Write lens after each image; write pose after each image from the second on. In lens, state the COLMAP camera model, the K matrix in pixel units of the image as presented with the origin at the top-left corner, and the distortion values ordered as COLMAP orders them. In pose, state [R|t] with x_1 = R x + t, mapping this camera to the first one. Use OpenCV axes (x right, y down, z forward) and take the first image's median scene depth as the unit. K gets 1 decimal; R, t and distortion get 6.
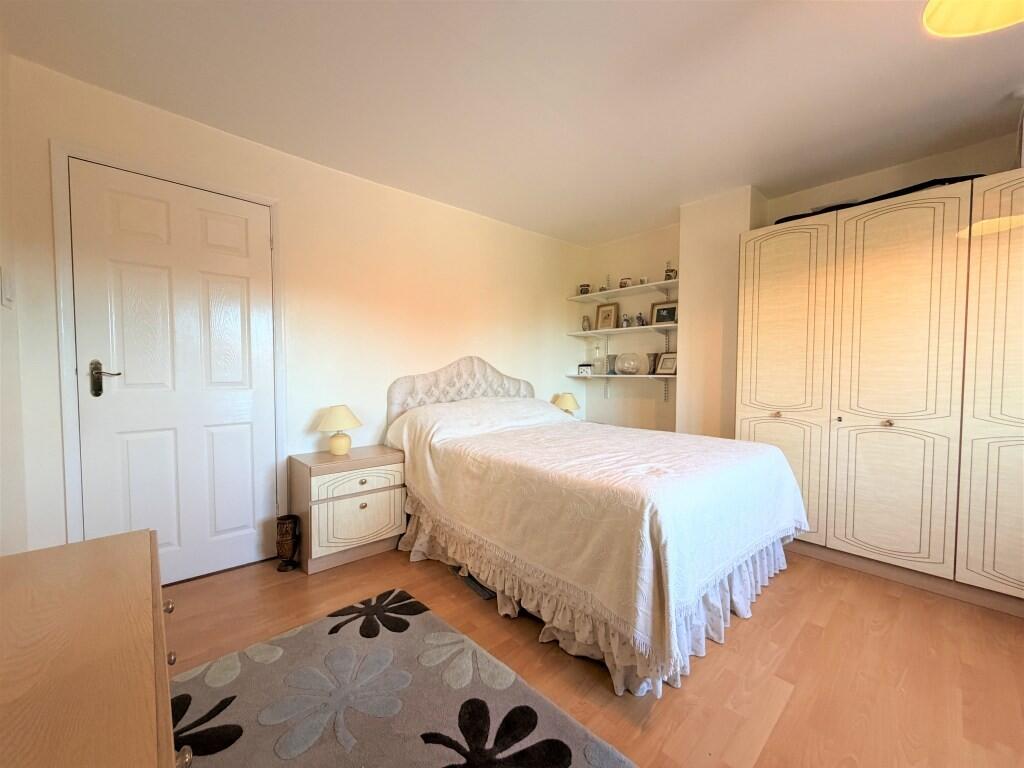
lens RADIAL K [[407.0, 0, 509.9], [0, 407.0, 384.4], [0, 0, 1]] dist [0.002775, 0.000375]
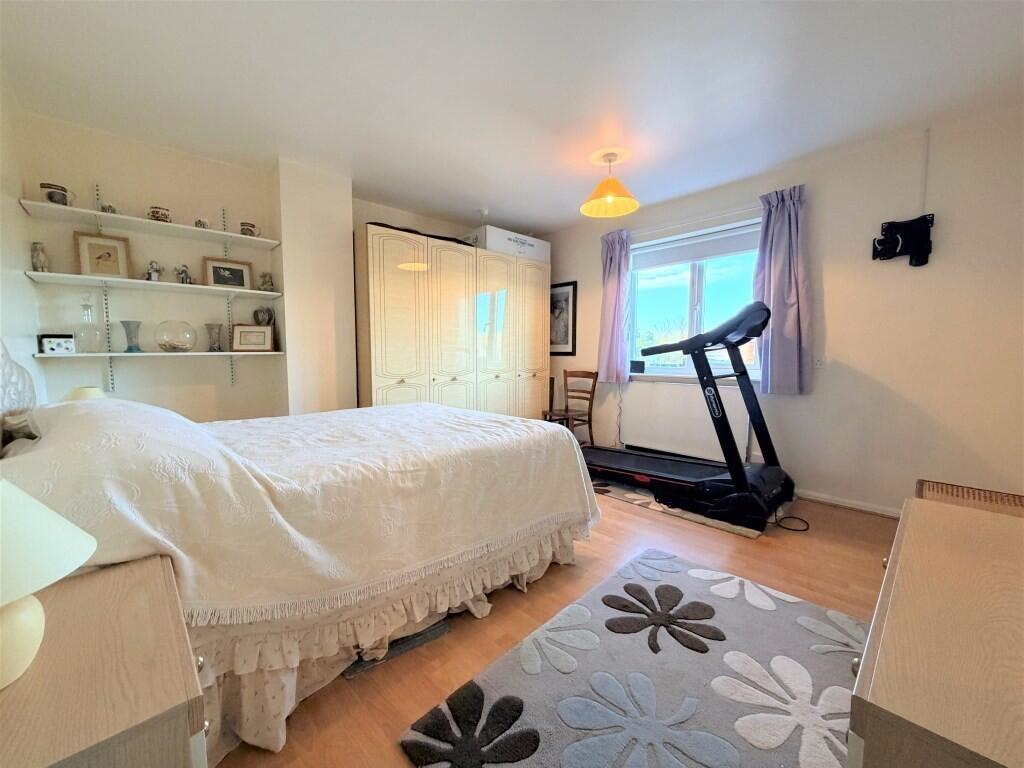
lens RADIAL K [[407.0, 0, 509.1], [0, 407.0, 386.3], [0, 0, 1]] dist [0.002775, 0.000375]
pose [[-0.019389, -0.087608, 0.995966, -0.610172], [0.034244, 0.995511, 0.088235, -0.011759], [-0.999225, 0.035816, -0.016302, 0.658108]]
